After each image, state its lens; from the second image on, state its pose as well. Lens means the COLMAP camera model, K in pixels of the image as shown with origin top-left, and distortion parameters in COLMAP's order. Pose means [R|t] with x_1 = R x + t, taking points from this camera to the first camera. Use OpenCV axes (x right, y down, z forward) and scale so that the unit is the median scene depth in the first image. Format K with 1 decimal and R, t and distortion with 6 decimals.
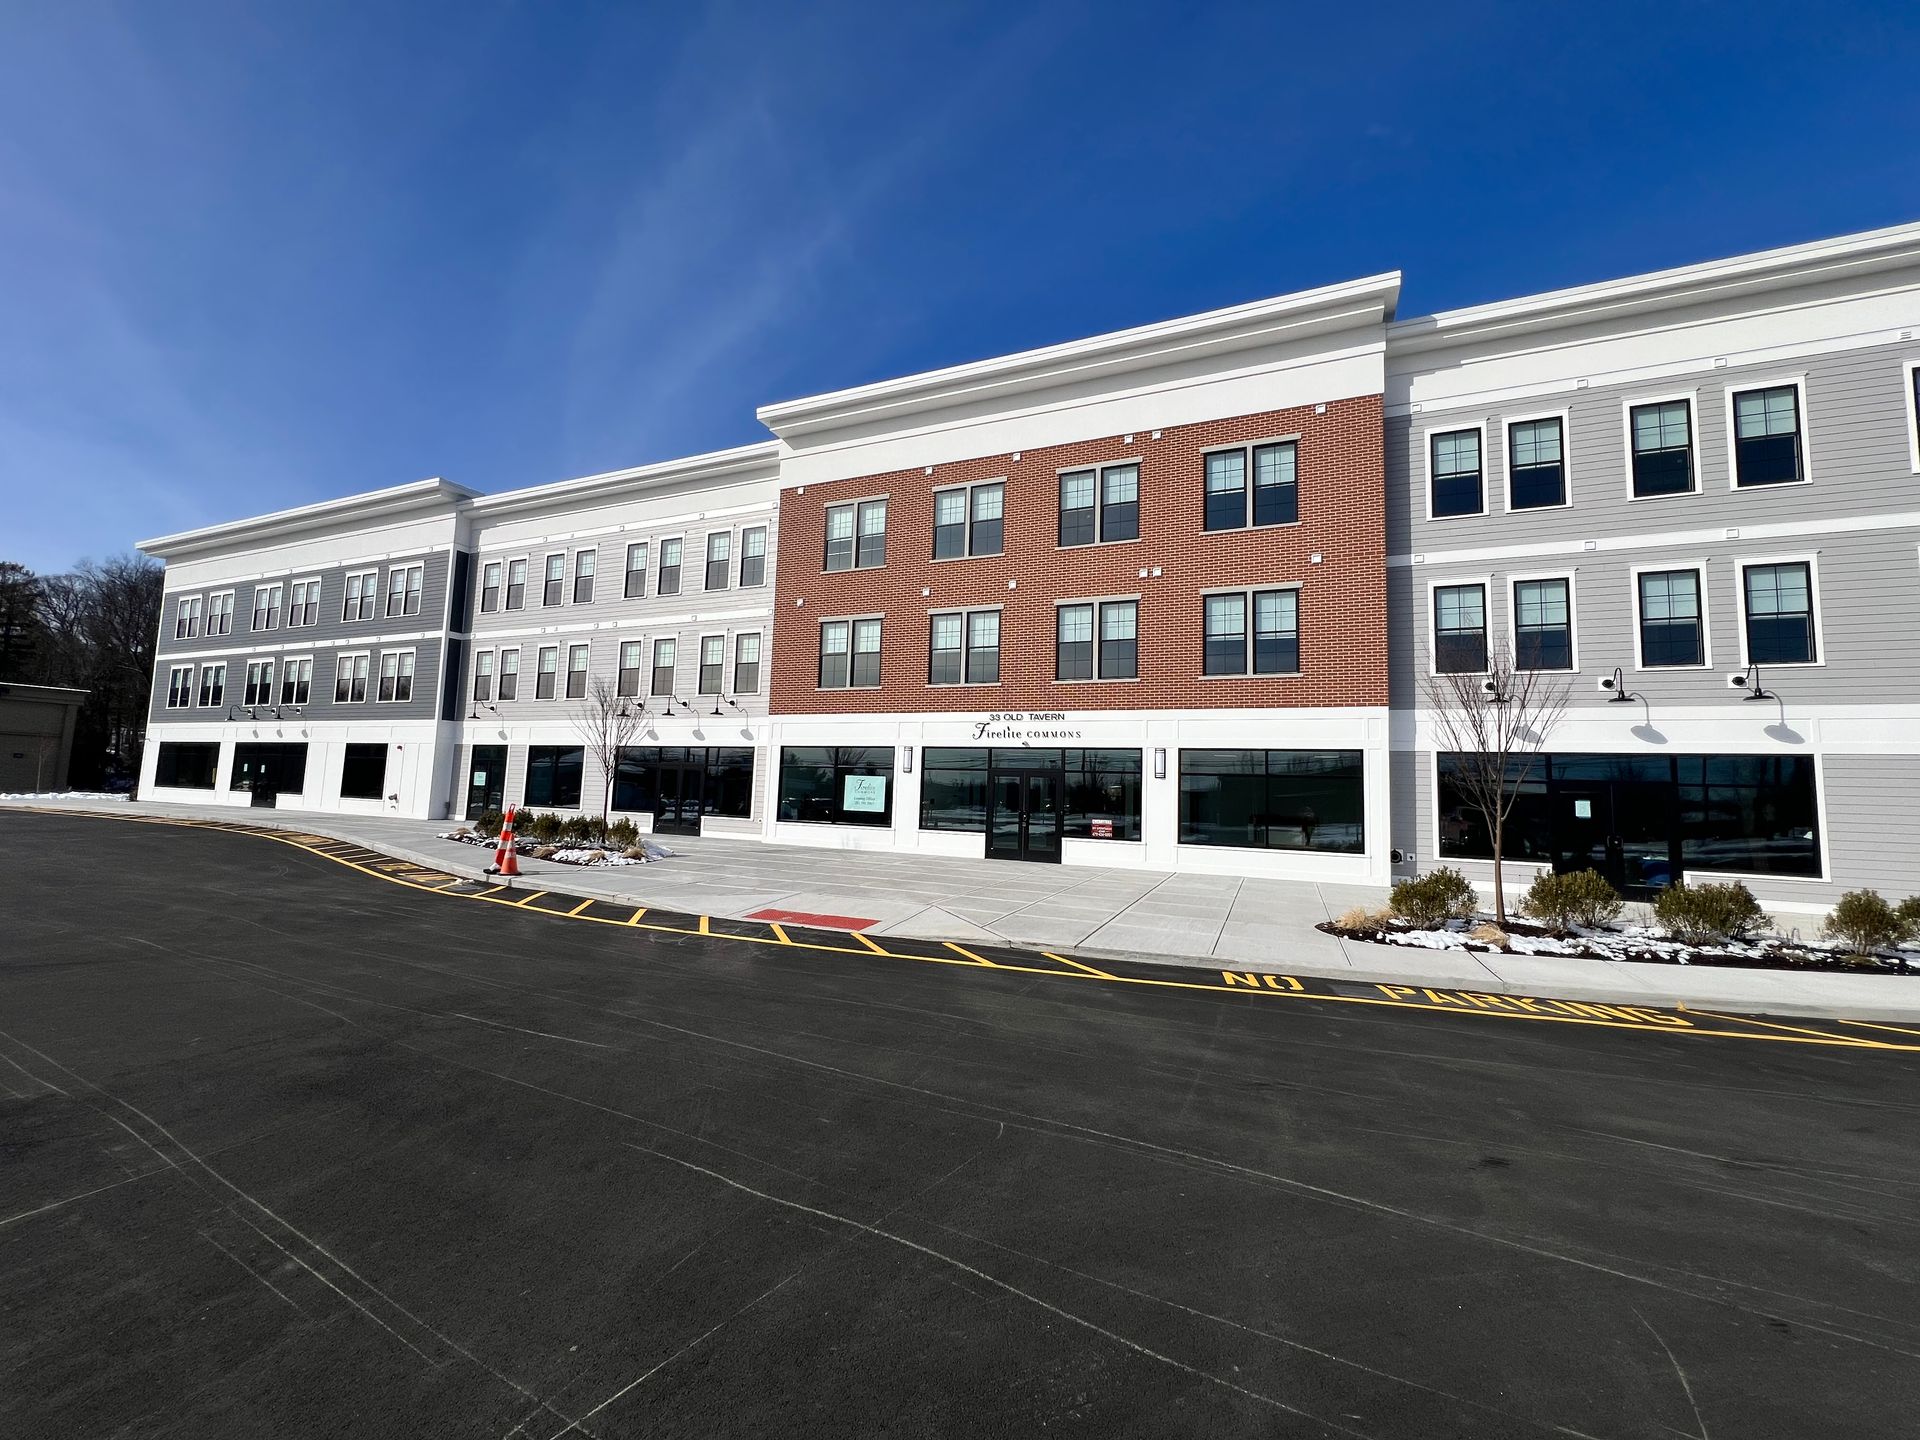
lens RADIAL K [[779.0, 0, 977.7], [0, 779.0, 719.2], [0, 0, 1]] dist [-0.000288, 0.000124]
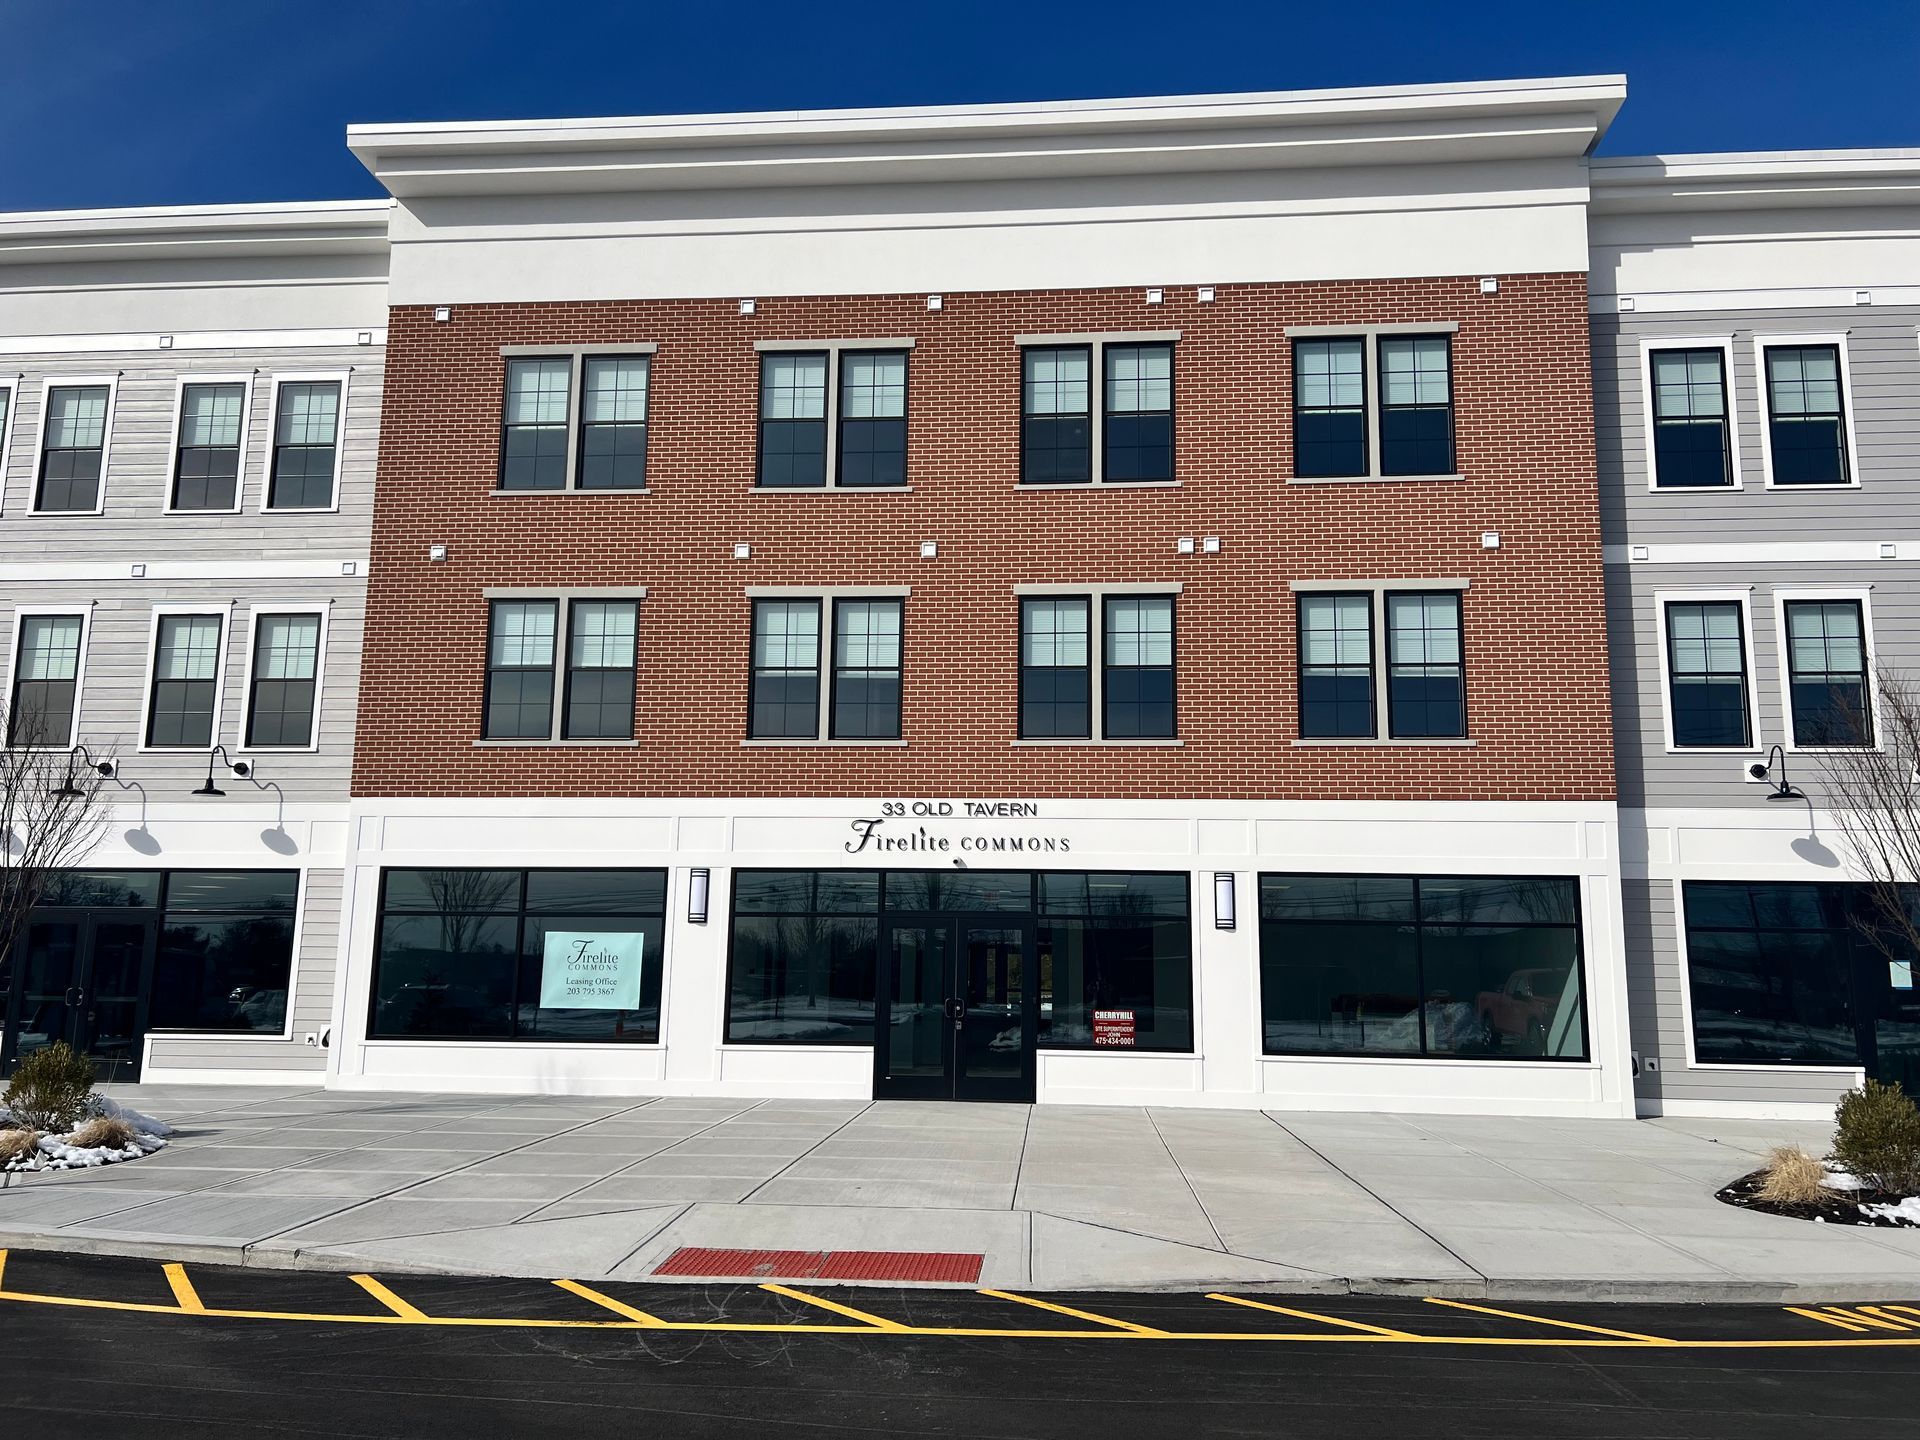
lens RADIAL K [[1449.0, 0, 955.6], [0, 1449.0, 724.5], [0, 0, 1]] dist [0.042426, -0.033014]
pose [[0.945443, 0.033553, 0.324056, -0.248898], [-0.013266, 0.997822, -0.064613, 0.002679], [-0.325518, 0.056789, 0.943829, 0.110804]]
